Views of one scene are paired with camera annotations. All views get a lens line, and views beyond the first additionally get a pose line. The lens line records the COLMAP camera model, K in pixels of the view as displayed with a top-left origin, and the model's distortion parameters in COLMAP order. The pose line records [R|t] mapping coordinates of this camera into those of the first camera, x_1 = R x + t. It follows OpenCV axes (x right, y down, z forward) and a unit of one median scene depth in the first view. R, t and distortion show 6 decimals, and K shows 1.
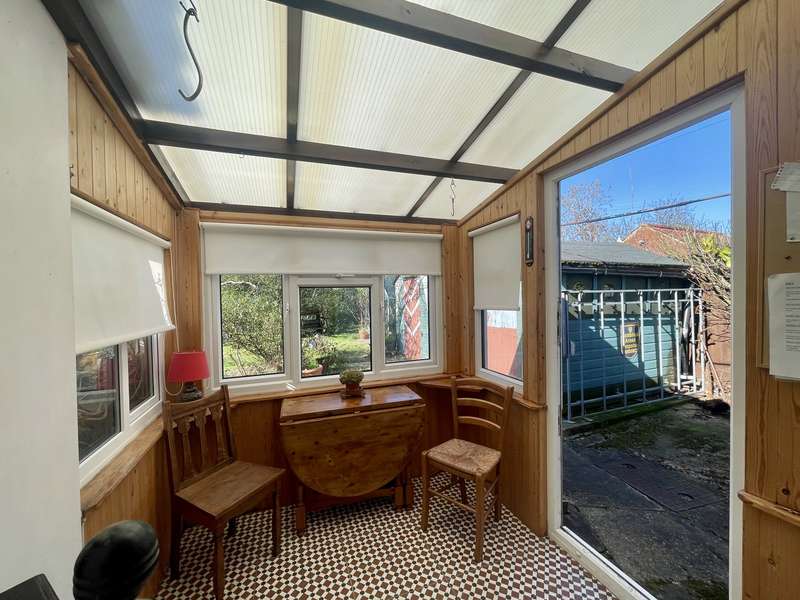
lens RADIAL K [[321.9, 0, 396.2], [0, 321.9, 303.4], [0, 0, 1]] dist [0.001713, 0.000195]
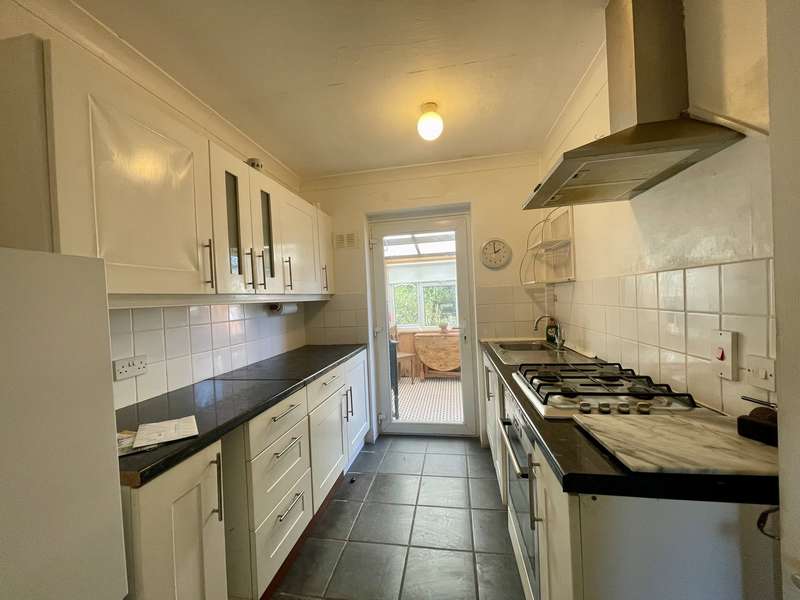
lens RADIAL K [[321.9, 0, 396.2], [0, 321.9, 303.4], [0, 0, 1]] dist [0.001713, 0.000195]
pose [[0.868997, -0.012244, -0.494665, 0.801841], [0.016725, 0.999849, 0.004633, 0.062420], [0.494534, -0.012300, 0.869071, -1.335630]]
